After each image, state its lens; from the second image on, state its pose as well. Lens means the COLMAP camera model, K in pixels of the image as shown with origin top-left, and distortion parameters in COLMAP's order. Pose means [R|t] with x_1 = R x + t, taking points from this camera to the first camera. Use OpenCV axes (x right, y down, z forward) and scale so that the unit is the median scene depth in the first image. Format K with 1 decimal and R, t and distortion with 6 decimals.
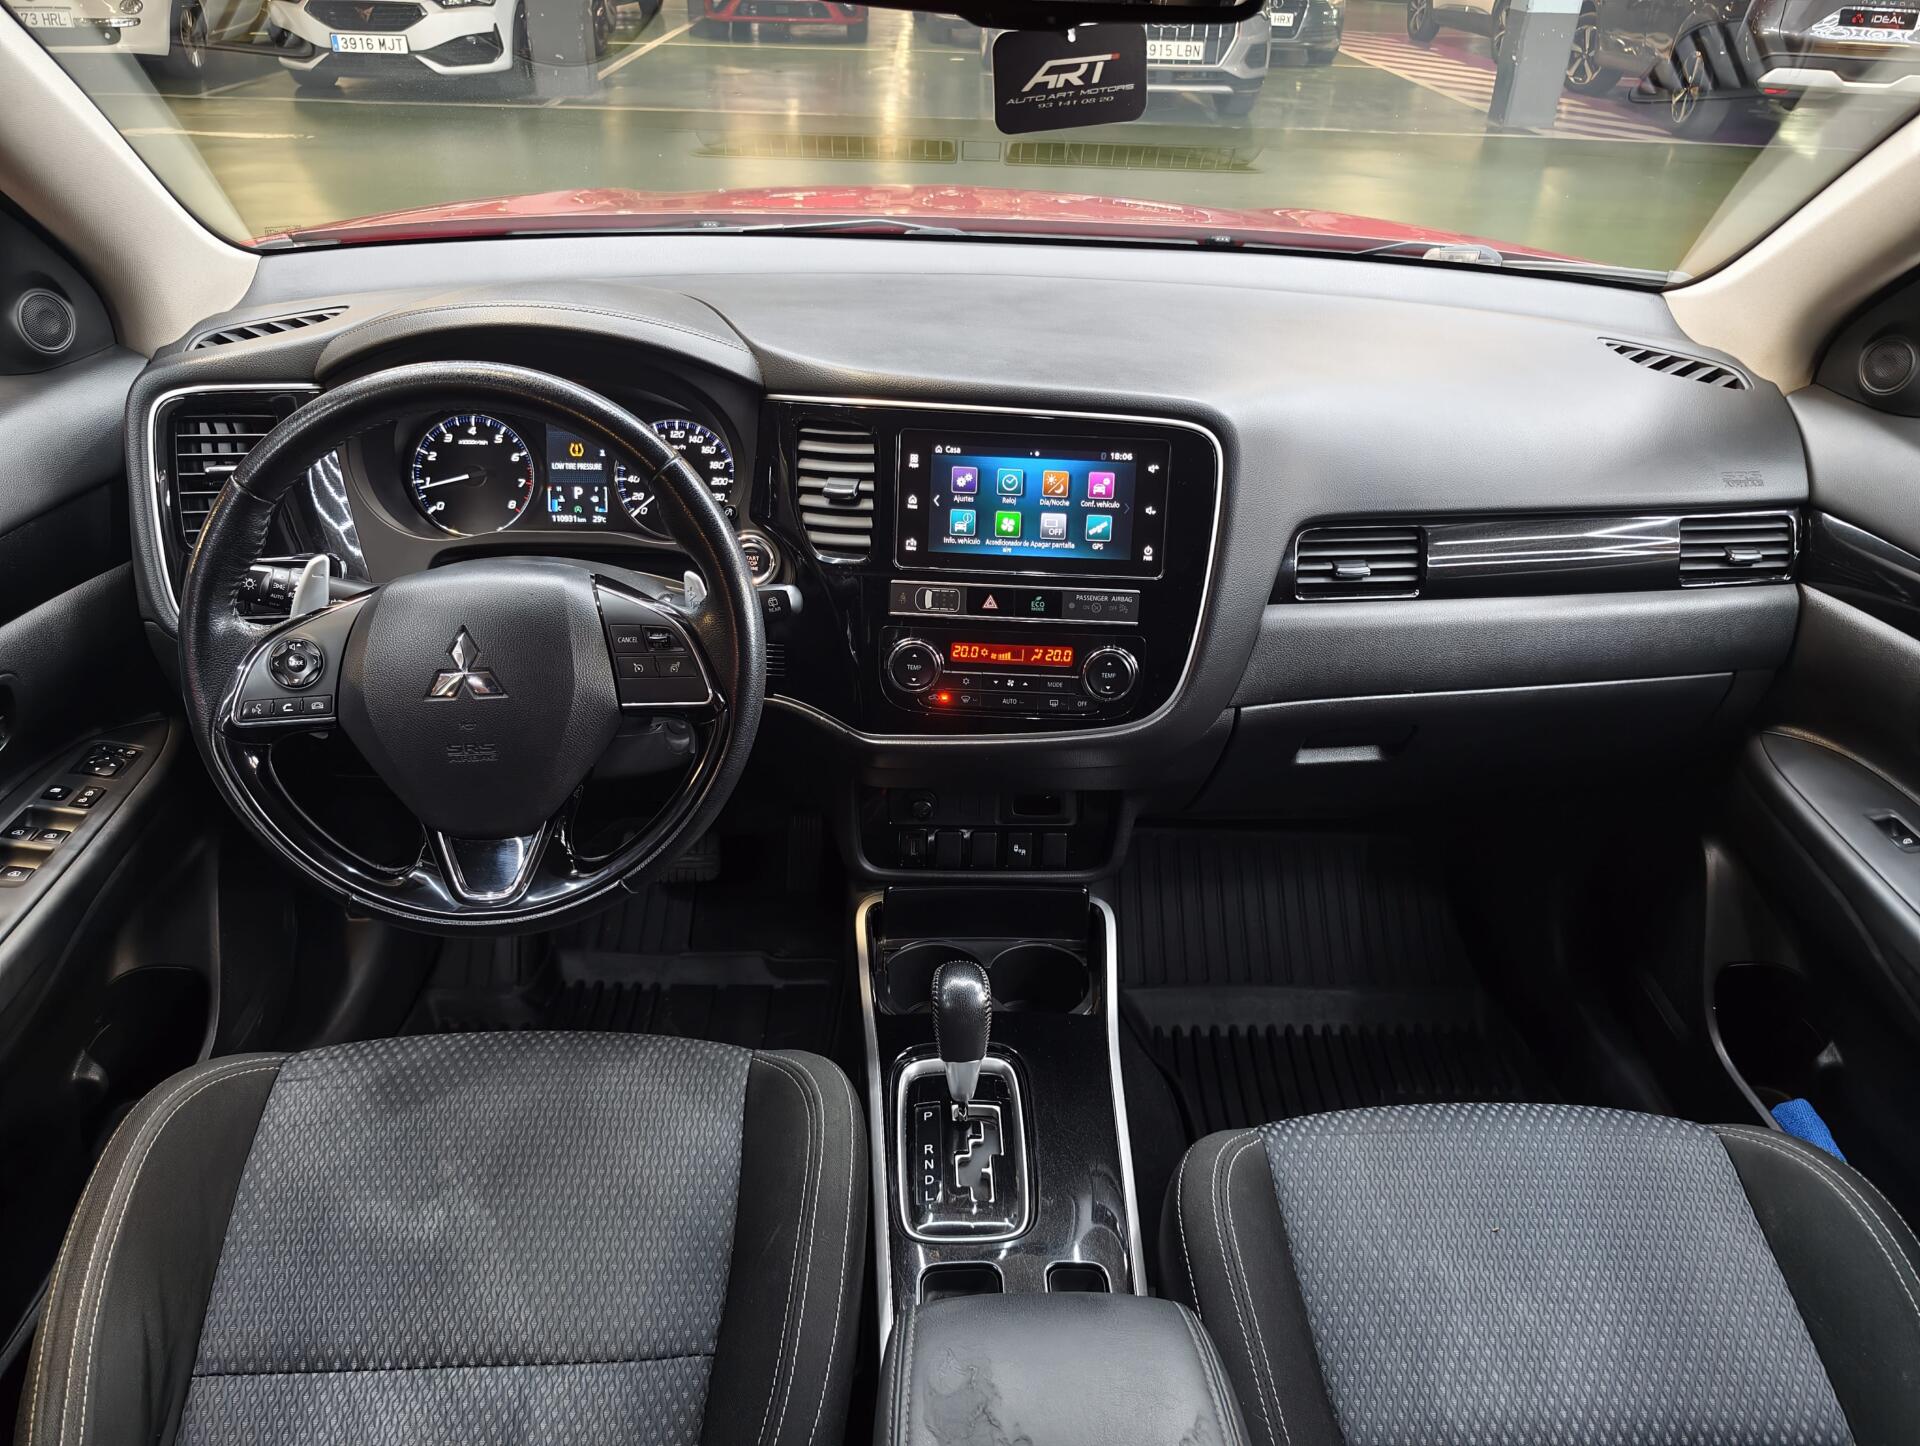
lens RADIAL K [[1308.9, 0, 965.1], [0, 1308.9, 727.6], [0, 0, 1]] dist [-0.002875, -0.001231]
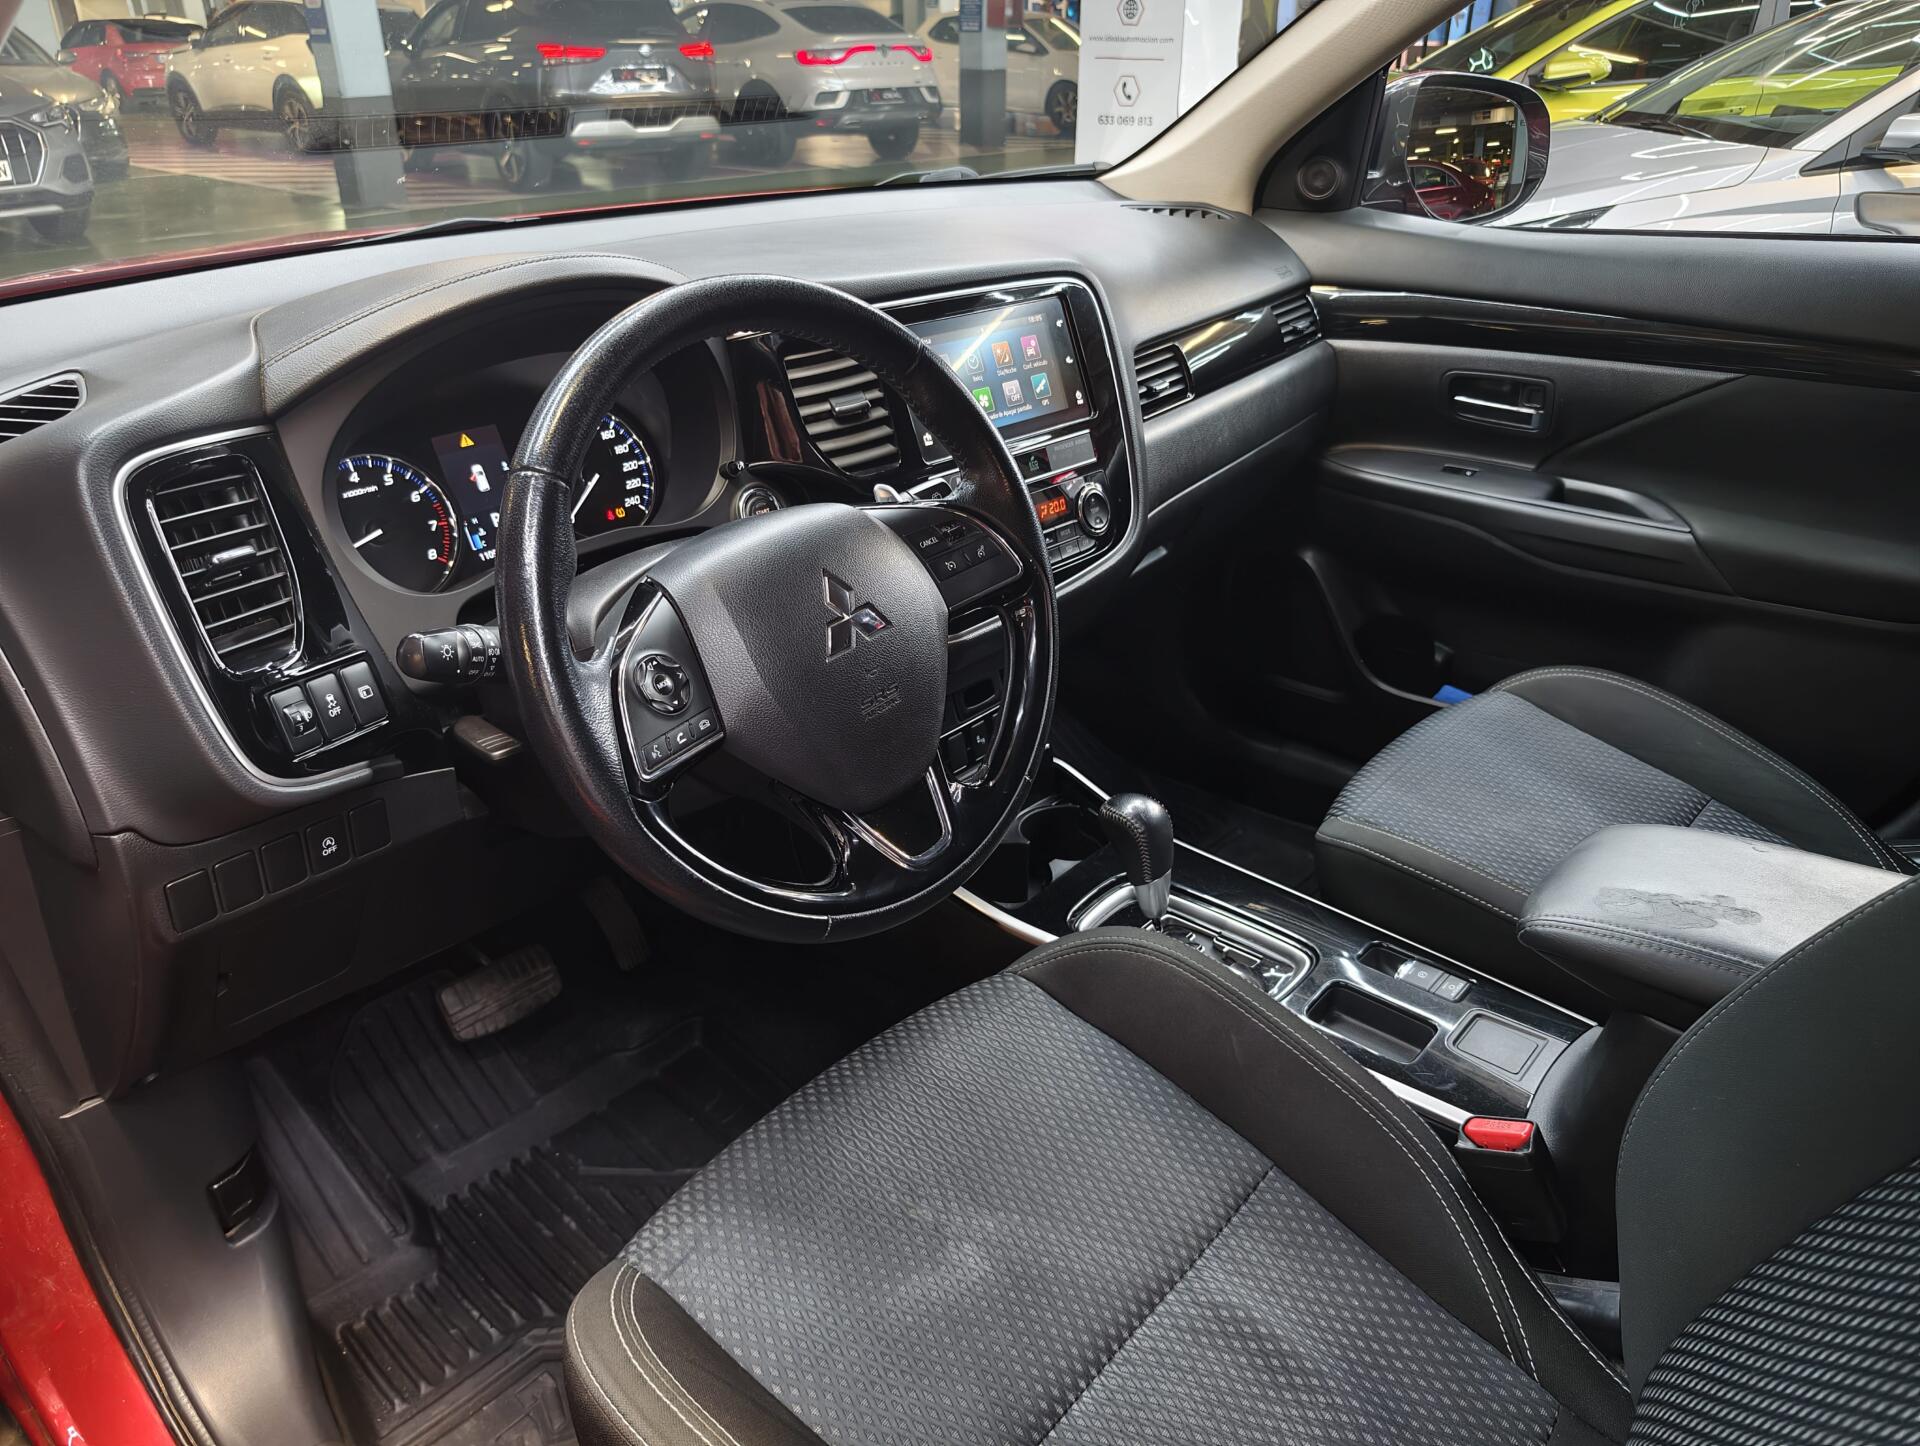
lens RADIAL K [[1308.9, 0, 965.2], [0, 1308.9, 716.5], [0, 0, 1]] dist [-0.002875, -0.001231]
pose [[0.697300, -0.368689, 0.614688, -0.683837], [0.406782, 0.909641, 0.084150, -0.017541], [-0.590170, 0.191366, 0.784269, 0.218762]]
